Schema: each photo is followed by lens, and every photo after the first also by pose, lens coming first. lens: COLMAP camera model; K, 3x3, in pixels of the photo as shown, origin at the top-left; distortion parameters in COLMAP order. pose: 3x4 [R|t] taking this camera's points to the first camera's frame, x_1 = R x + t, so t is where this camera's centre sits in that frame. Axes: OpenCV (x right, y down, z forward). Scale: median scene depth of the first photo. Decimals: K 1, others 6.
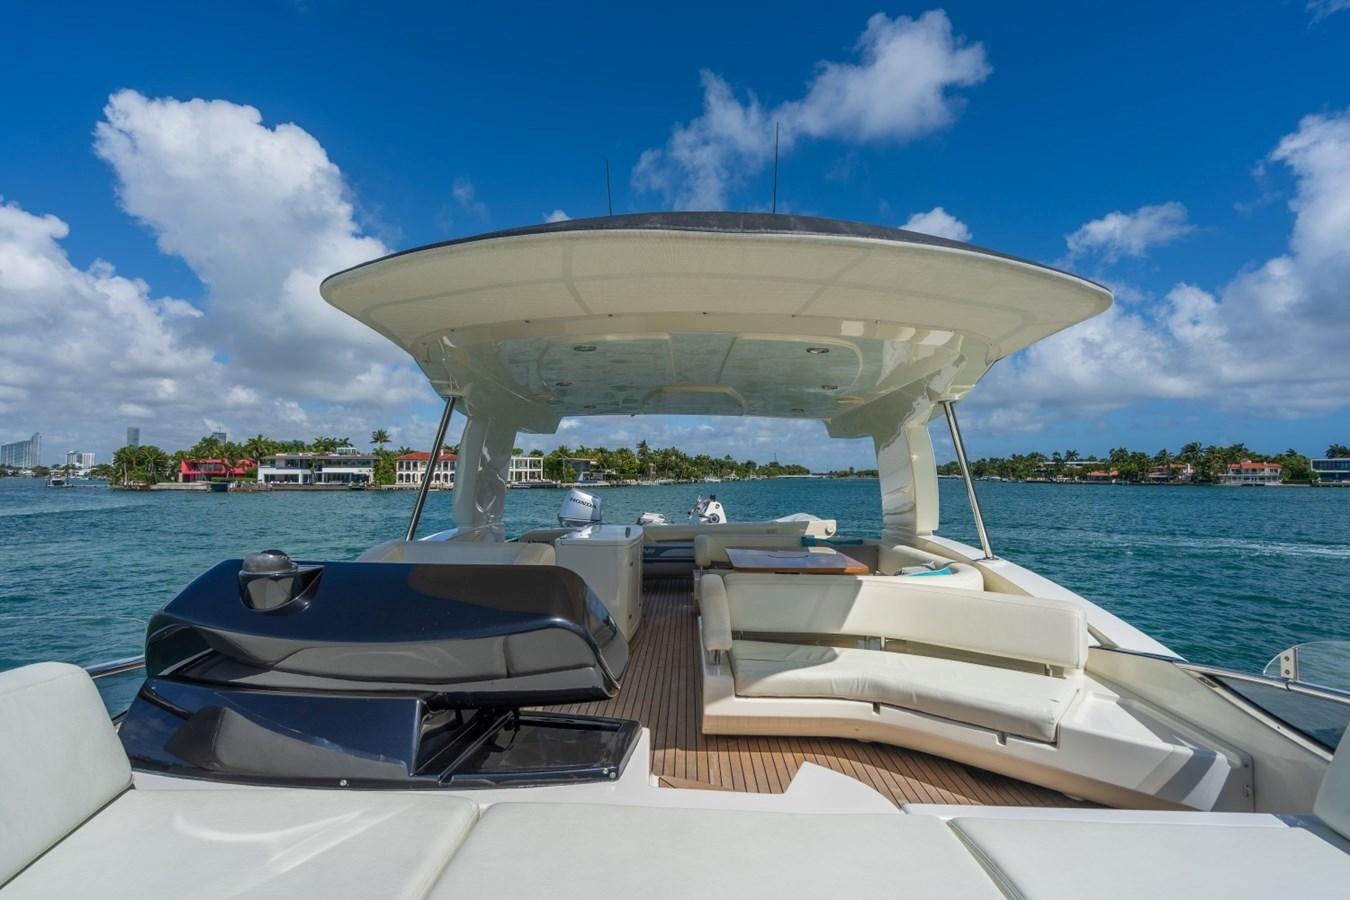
lens RADIAL K [[623.8, 0, 669.1], [0, 623.8, 448.7], [0, 0, 1]] dist [0.006694, -0.001268]
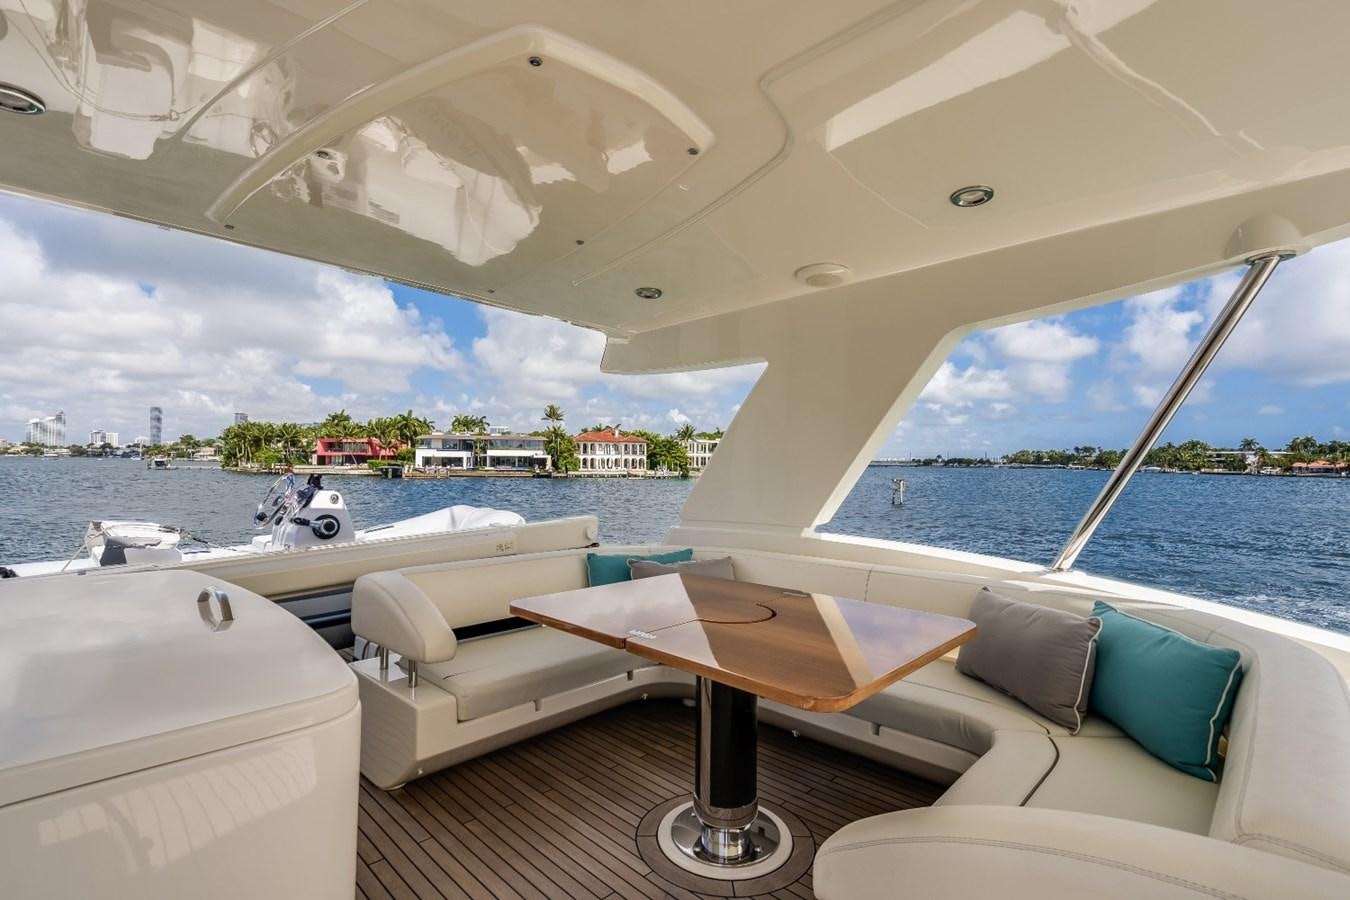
lens RADIAL K [[623.8, 0, 681.1], [0, 623.8, 455.1], [0, 0, 1]] dist [0.006694, -0.001268]
pose [[0.999860, 0.009876, -0.013506, -0.269289], [-0.009423, 0.999404, 0.033206, 0.006962], [0.013826, -0.033074, 0.999357, 0.157505]]
